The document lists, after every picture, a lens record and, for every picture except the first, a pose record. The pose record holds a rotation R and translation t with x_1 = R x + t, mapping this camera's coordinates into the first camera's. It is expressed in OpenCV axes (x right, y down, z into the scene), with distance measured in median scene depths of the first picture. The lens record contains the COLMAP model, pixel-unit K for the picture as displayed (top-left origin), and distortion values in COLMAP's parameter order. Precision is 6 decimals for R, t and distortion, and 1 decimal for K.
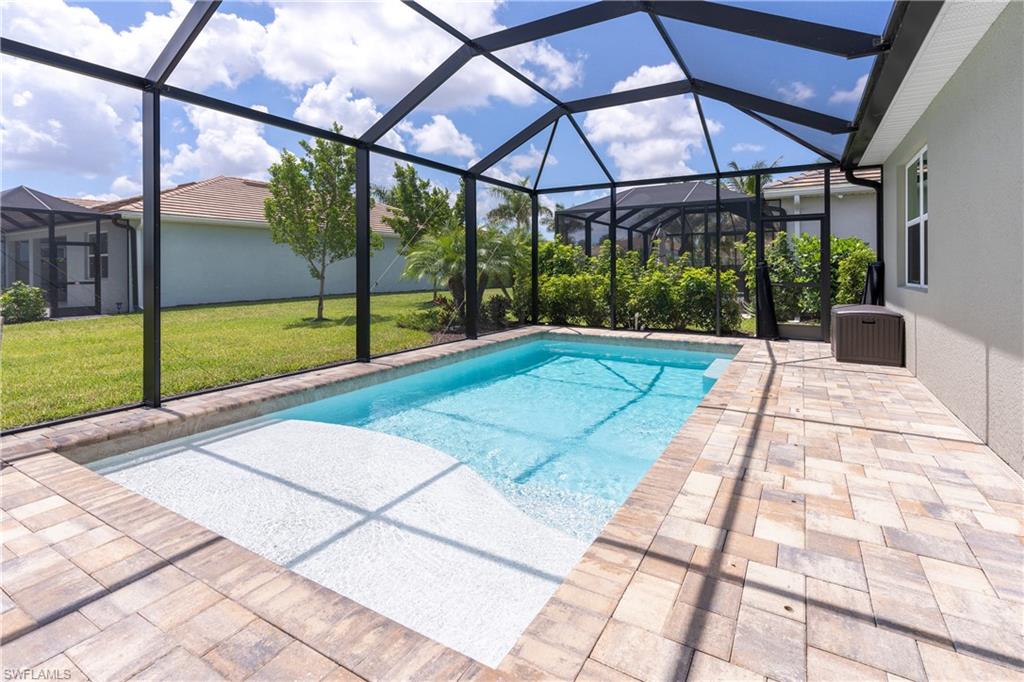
lens RADIAL K [[479.9, 0, 513.7], [0, 479.9, 300.2], [0, 0, 1]] dist [-0.008775, 0.000111]
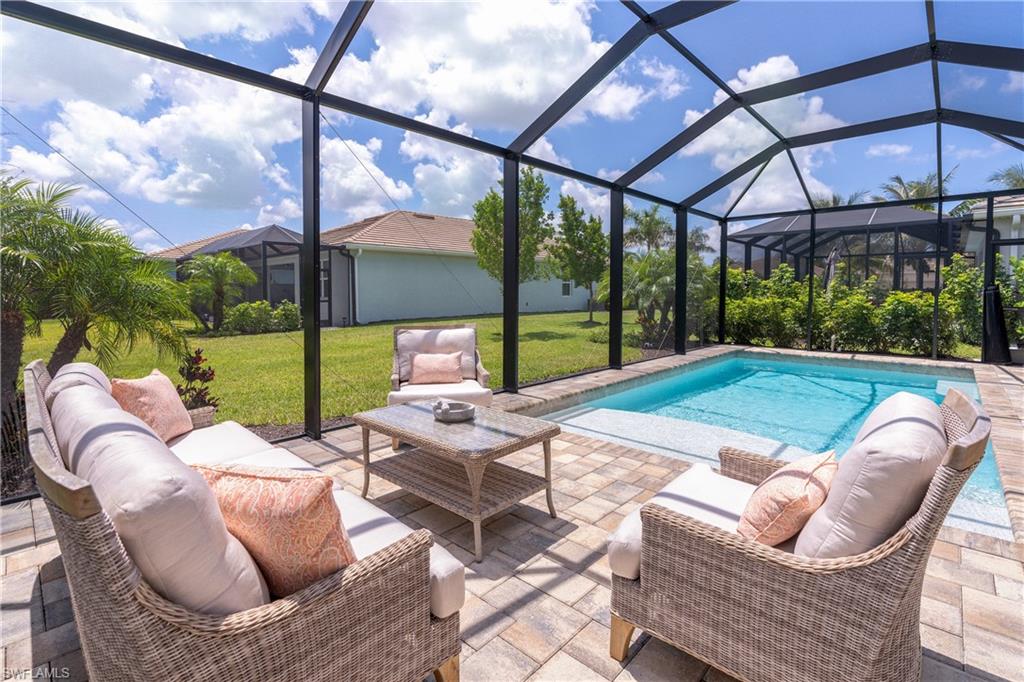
lens RADIAL K [[469.3, 0, 511.1], [0, 469.3, 330.3], [0, 0, 1]] dist [-0.000093, 0.000467]
pose [[0.978012, 0.021725, -0.207415, -0.218603], [-0.017899, 0.999634, 0.020305, 0.008458], [0.207780, -0.016146, 0.978042, -0.137541]]
